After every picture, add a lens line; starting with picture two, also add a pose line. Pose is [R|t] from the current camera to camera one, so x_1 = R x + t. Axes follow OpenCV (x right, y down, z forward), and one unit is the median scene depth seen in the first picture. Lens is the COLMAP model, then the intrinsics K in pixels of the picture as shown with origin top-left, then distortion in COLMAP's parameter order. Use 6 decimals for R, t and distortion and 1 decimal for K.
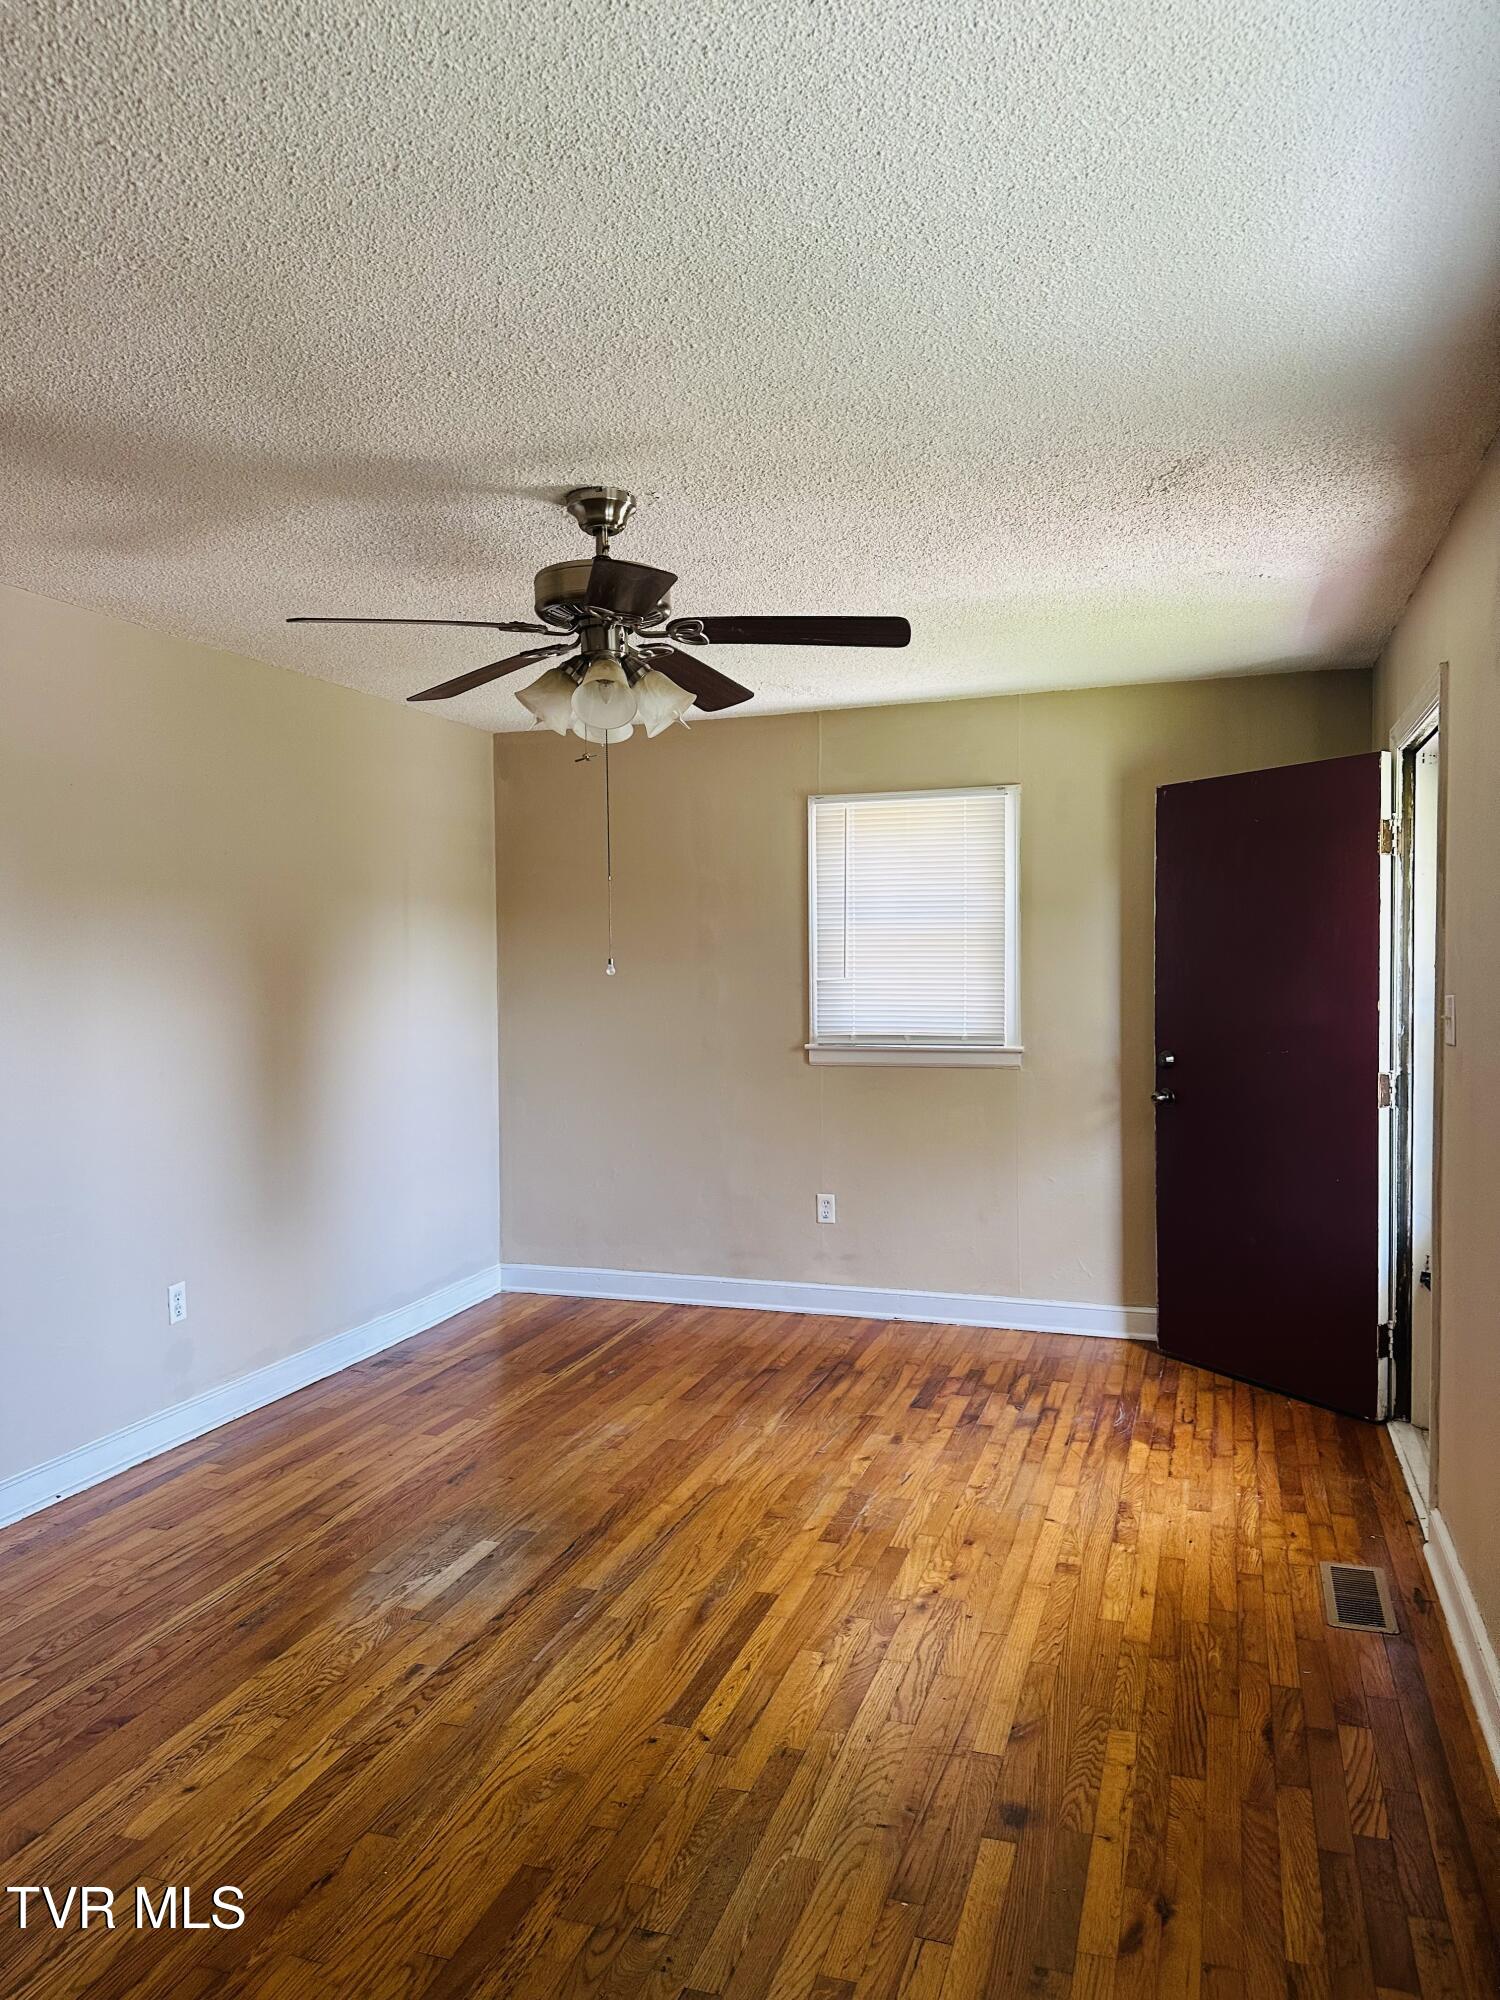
lens RADIAL K [[1412.9, 0, 753.5], [0, 1412.9, 1007.1], [0, 0, 1]] dist [0.079110, -0.107558]
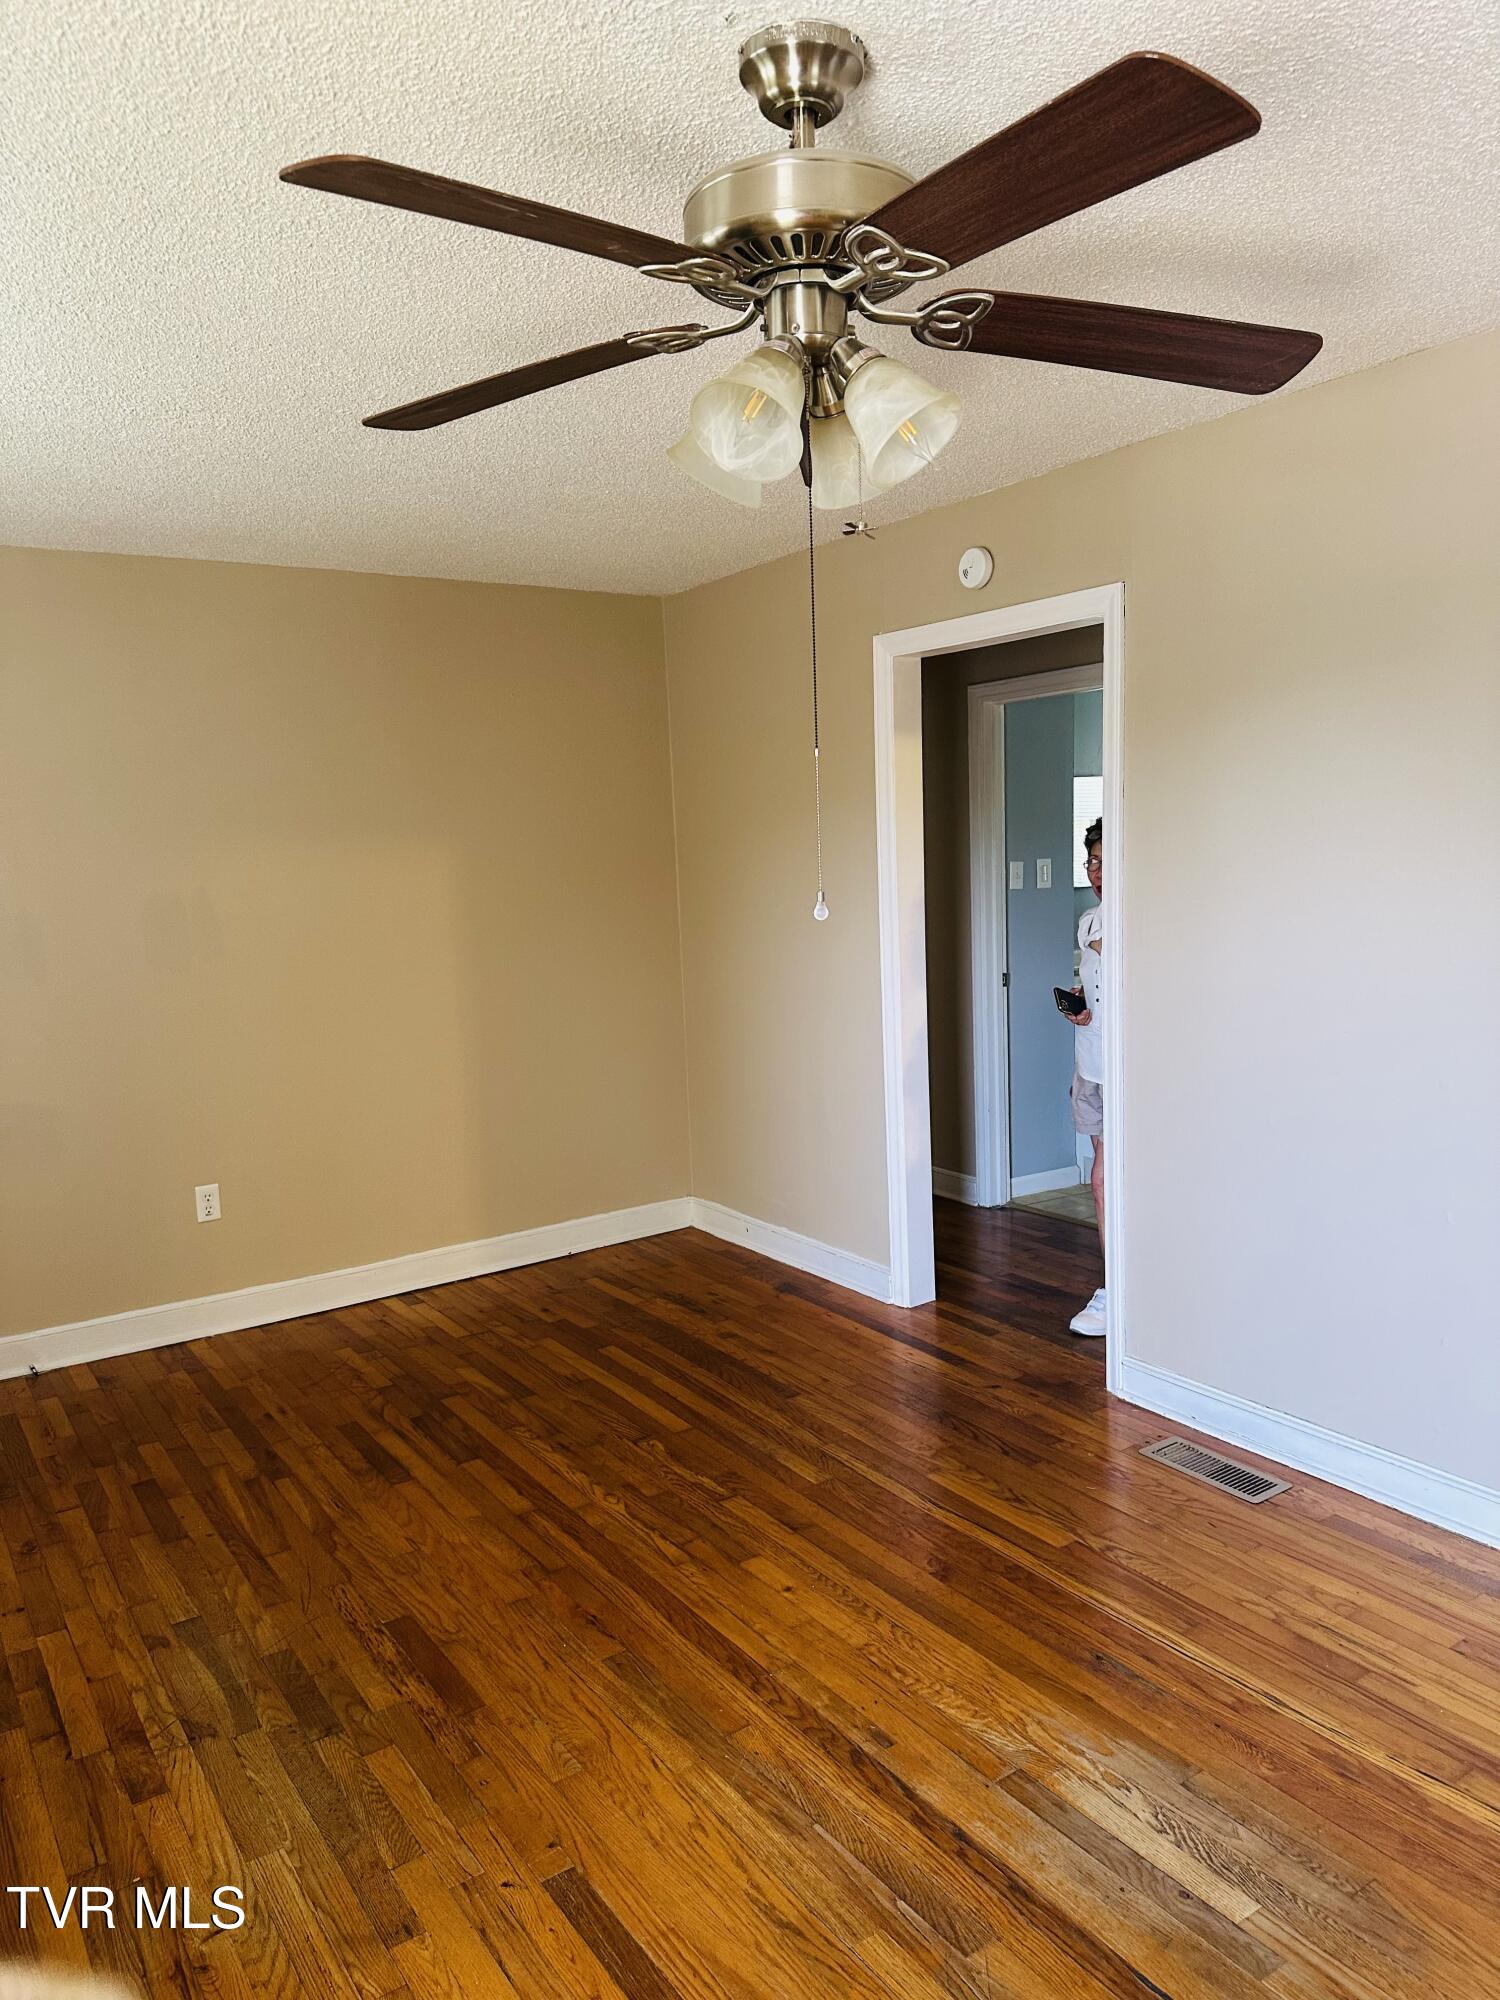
lens RADIAL K [[1412.9, 0, 753.5], [0, 1412.9, 1007.1], [0, 0, 1]] dist [0.079110, -0.107558]
pose [[-0.619383, 0.117875, -0.776190, 0.407962], [0.013489, 0.990116, 0.139599, -0.071666], [0.784973, 0.075995, -0.614851, 1.446268]]
